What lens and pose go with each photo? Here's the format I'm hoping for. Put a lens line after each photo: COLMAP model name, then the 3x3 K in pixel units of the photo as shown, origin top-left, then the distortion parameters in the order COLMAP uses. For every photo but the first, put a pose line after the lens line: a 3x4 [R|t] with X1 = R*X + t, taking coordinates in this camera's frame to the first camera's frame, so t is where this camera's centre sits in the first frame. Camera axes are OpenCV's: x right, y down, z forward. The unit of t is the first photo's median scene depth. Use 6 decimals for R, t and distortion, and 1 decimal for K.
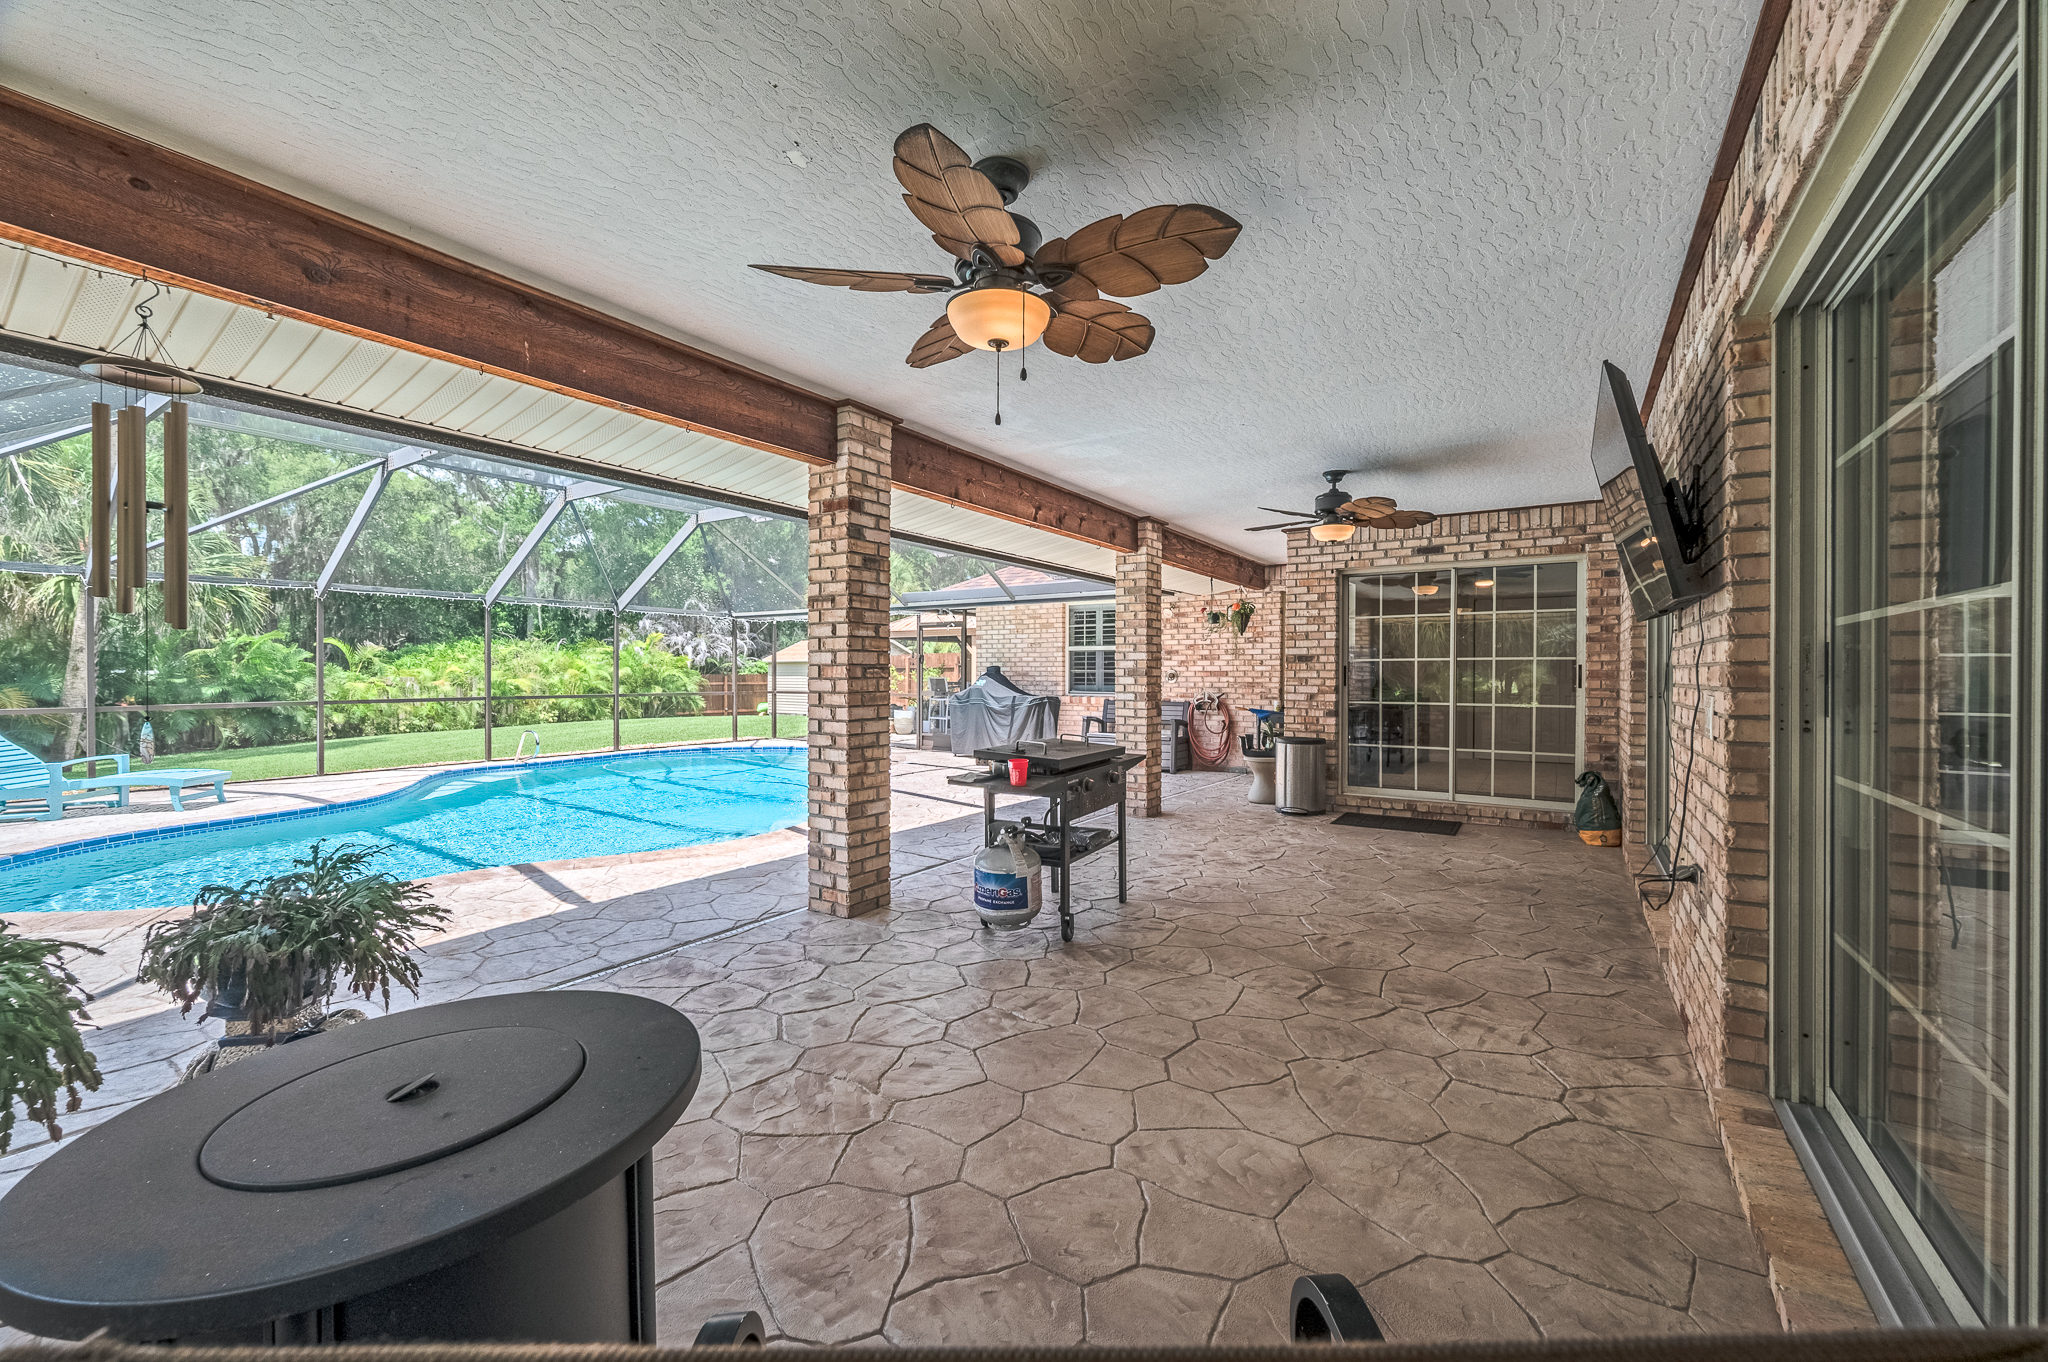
lens RADIAL K [[806.6, 0, 1021.7], [0, 806.6, 665.8], [0, 0, 1]] dist [-0.002959, 0.000343]
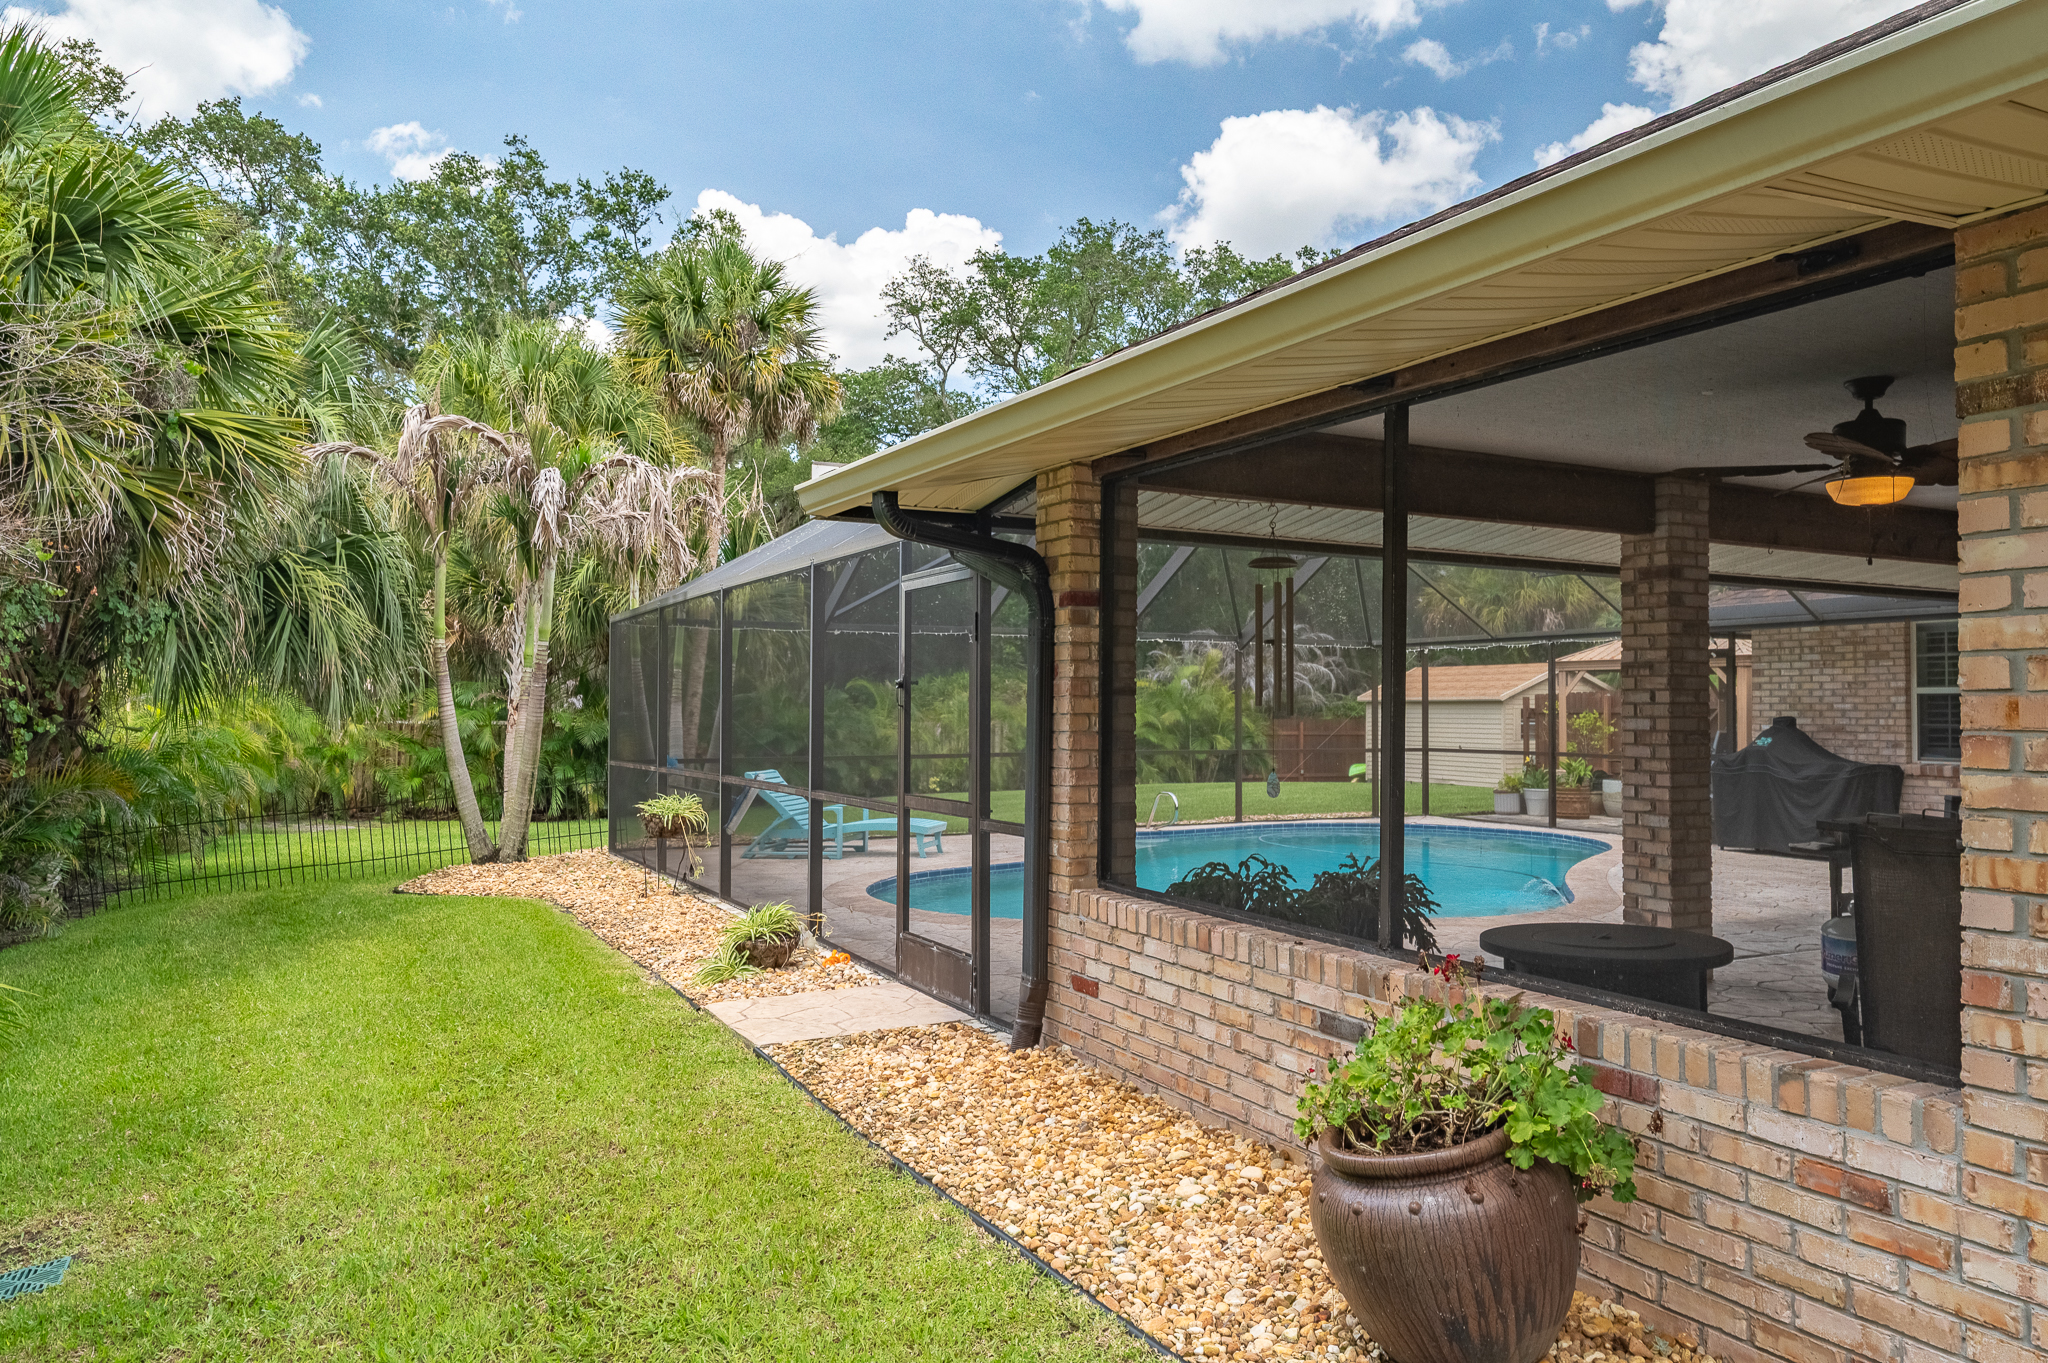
lens RADIAL K [[1400.2, 0, 1034.3], [0, 1400.2, 666.1], [0, 0, 1]] dist [-0.009287, -0.000452]
pose [[0.876961, -0.012149, -0.480408, -0.024378], [0.000377, 0.999697, -0.024593, -0.013736], [0.480562, 0.021386, 0.876700, -0.313256]]
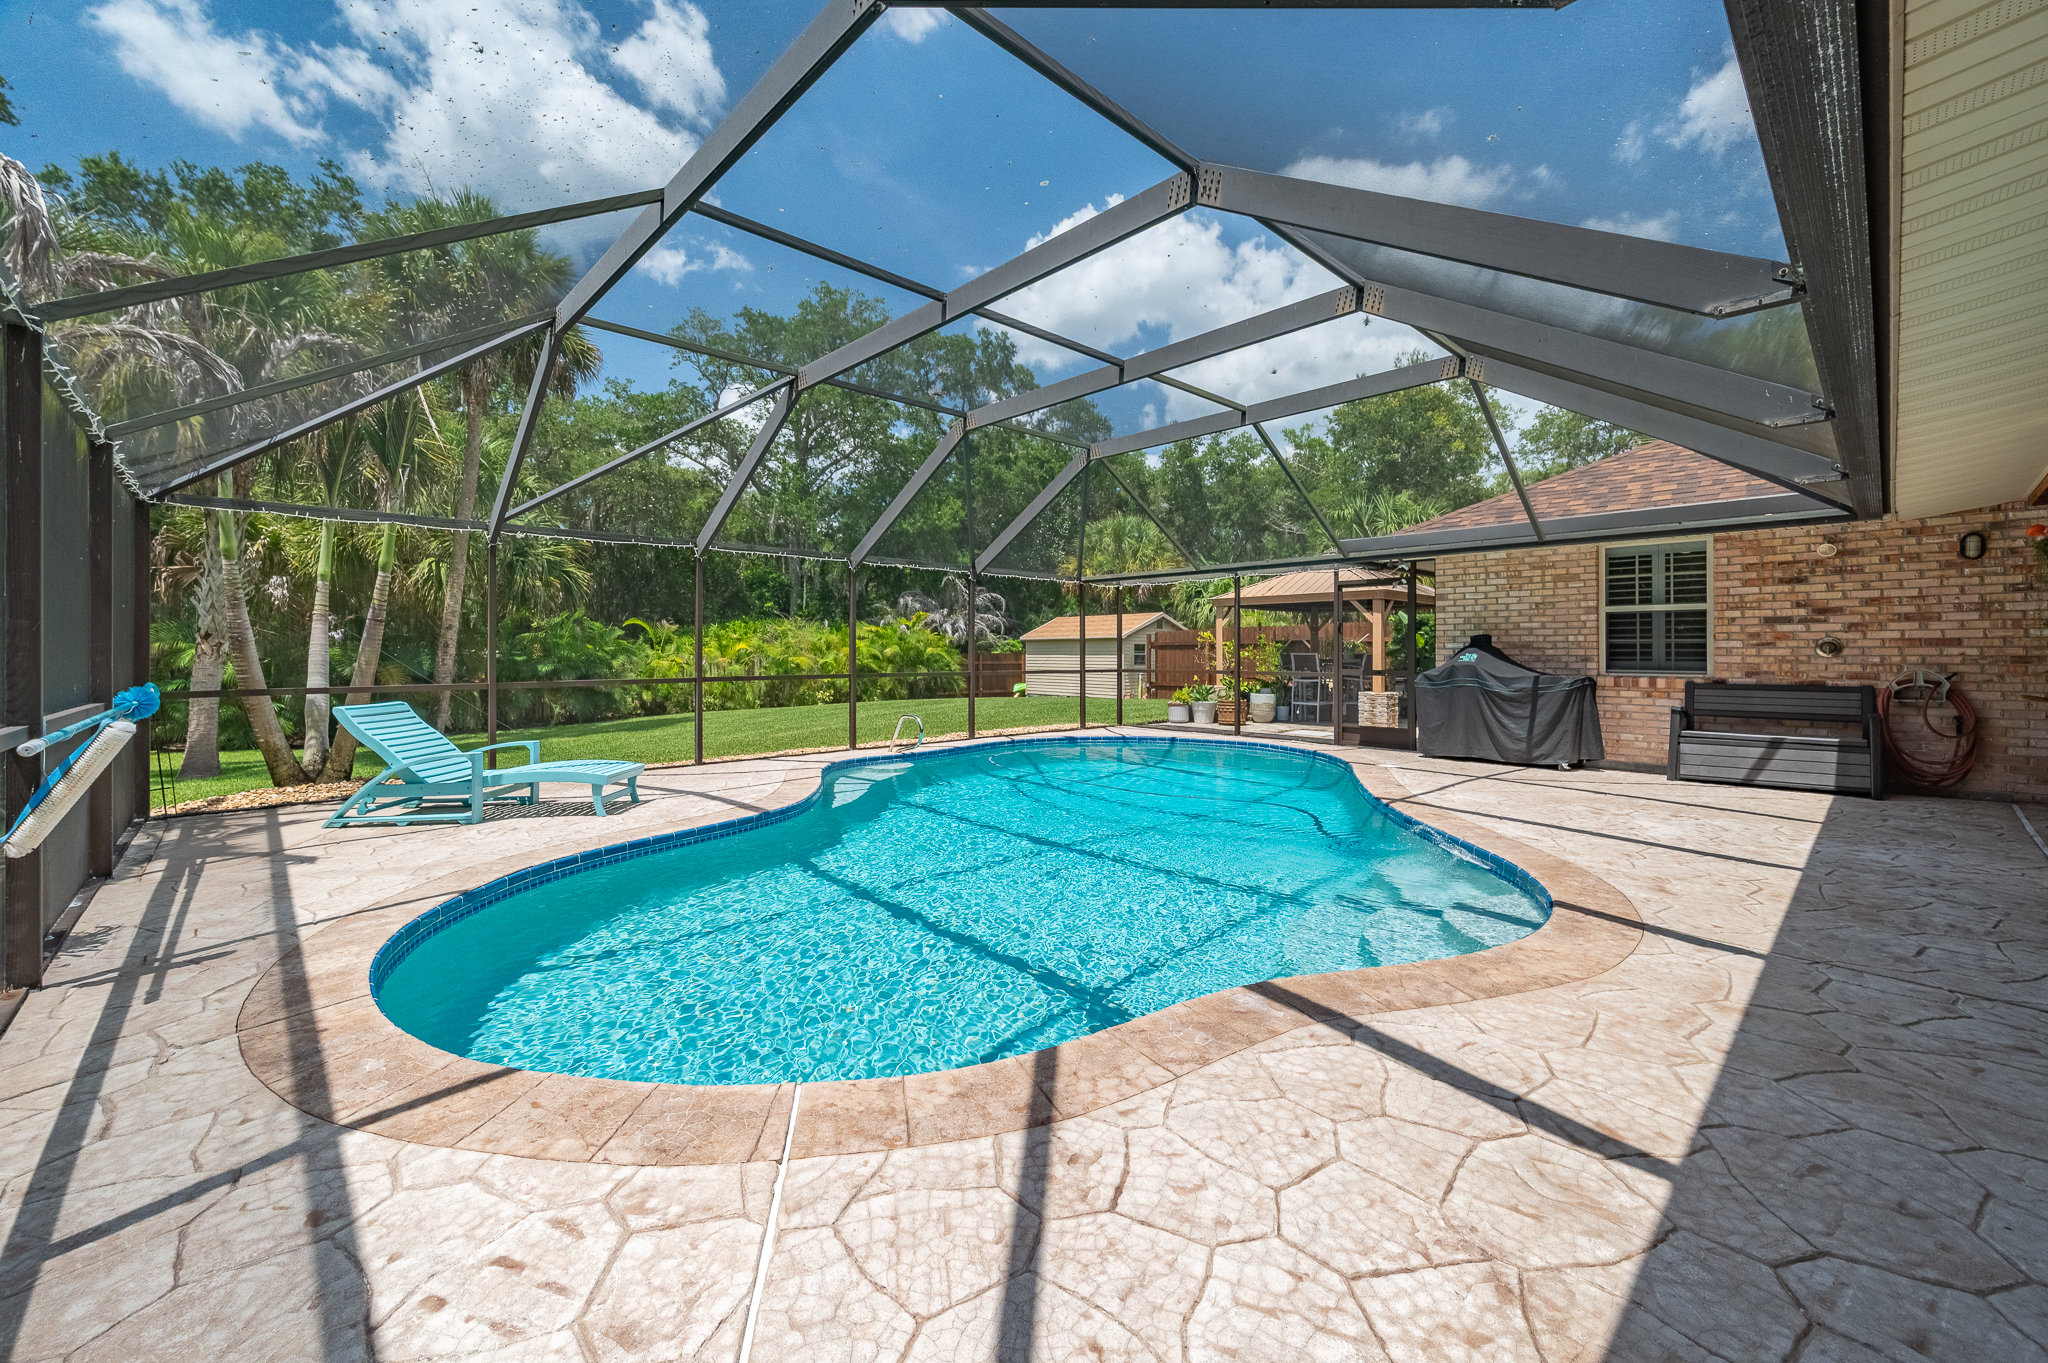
lens RADIAL K [[818.9, 0, 1018.9], [0, 818.9, 632.2], [0, 0, 1]] dist [-0.003306, -0.000163]
pose [[0.973437, -0.007585, -0.228830, -0.278615], [0.003447, 0.999823, -0.018477, 0.010286], [0.228930, 0.017198, 0.973291, 0.187118]]
